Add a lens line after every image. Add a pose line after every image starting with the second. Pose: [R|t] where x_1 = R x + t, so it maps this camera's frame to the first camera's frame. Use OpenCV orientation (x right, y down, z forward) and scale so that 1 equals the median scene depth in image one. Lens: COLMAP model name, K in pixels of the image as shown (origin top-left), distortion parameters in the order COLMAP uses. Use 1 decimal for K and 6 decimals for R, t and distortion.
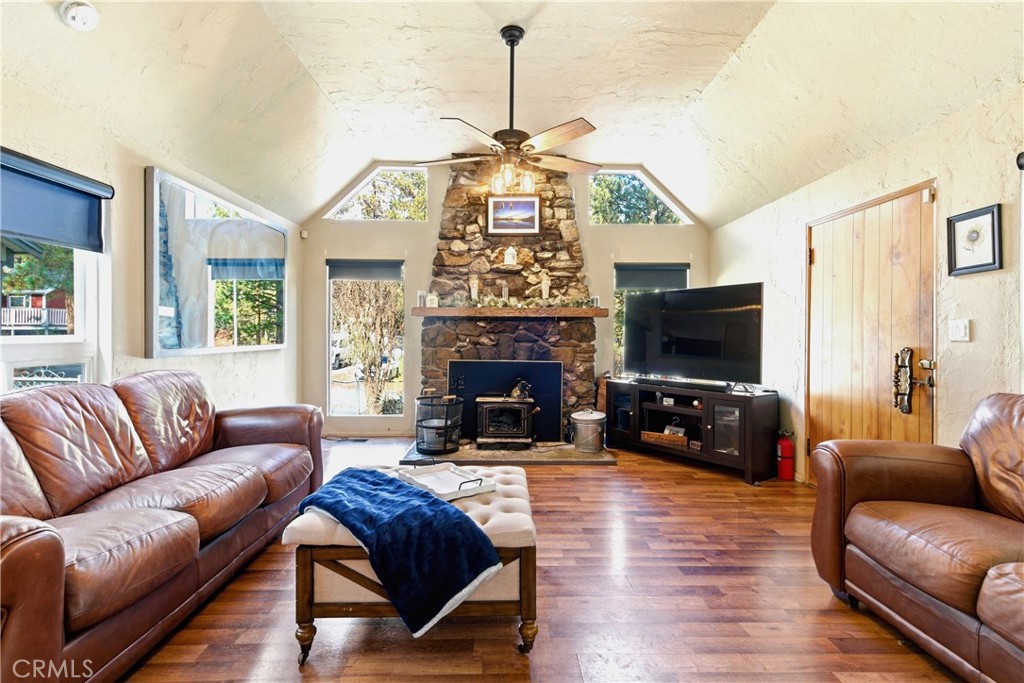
lens RADIAL K [[488.9, 0, 513.8], [0, 488.9, 334.3], [0, 0, 1]] dist [0.007282, -0.001378]
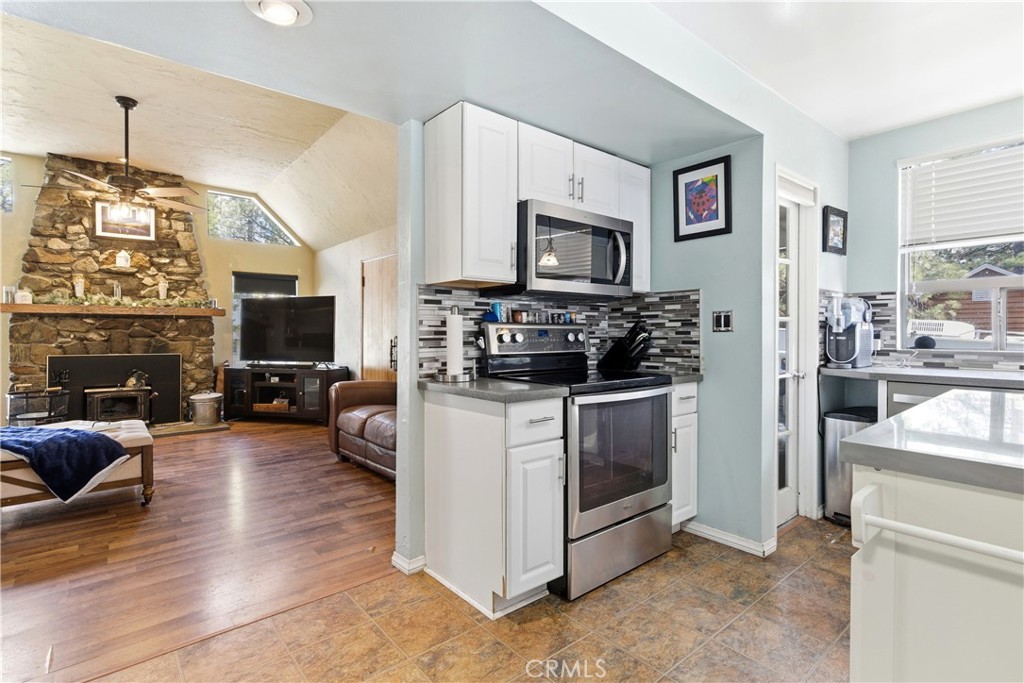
lens RADIAL K [[488.9, 0, 508.2], [0, 488.9, 336.7], [0, 0, 1]] dist [0.007282, -0.001378]
pose [[0.784027, -0.010985, 0.620629, -0.014981], [0.003998, 0.999912, 0.012648, 0.003640], [-0.620713, -0.007435, 0.784002, -0.403801]]
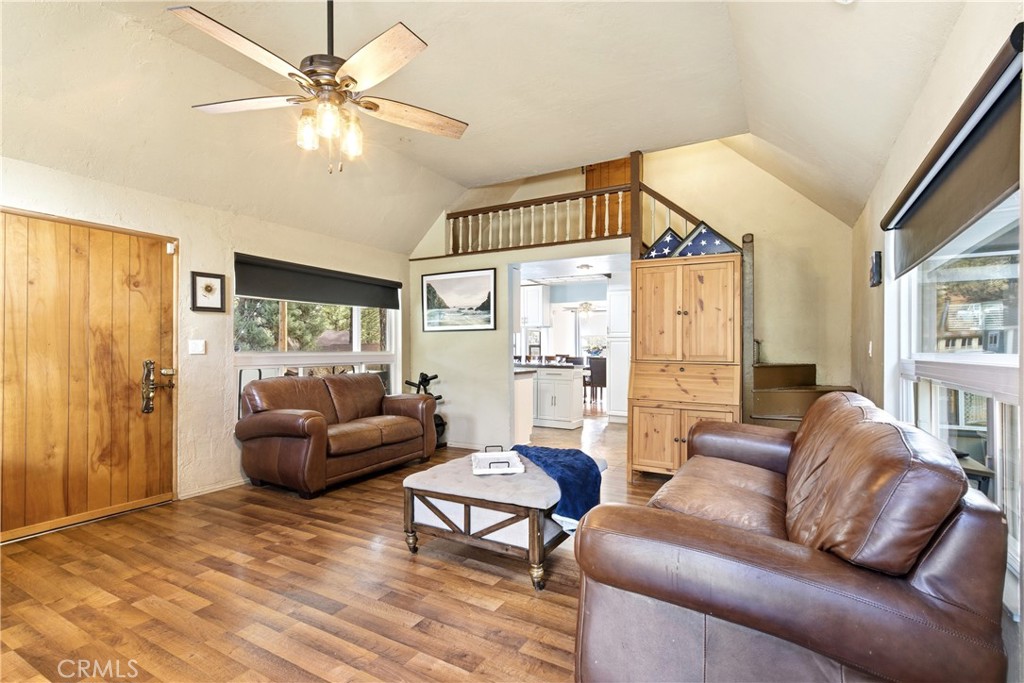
lens RADIAL K [[488.9, 0, 513.0], [0, 488.9, 346.5], [0, 0, 1]] dist [0.007282, -0.001378]
pose [[-0.855484, 0.000905, 0.517828, -0.997221], [-0.001558, 0.999989, -0.004321, -0.005858], [-0.517826, -0.004504, -0.855474, 2.456376]]
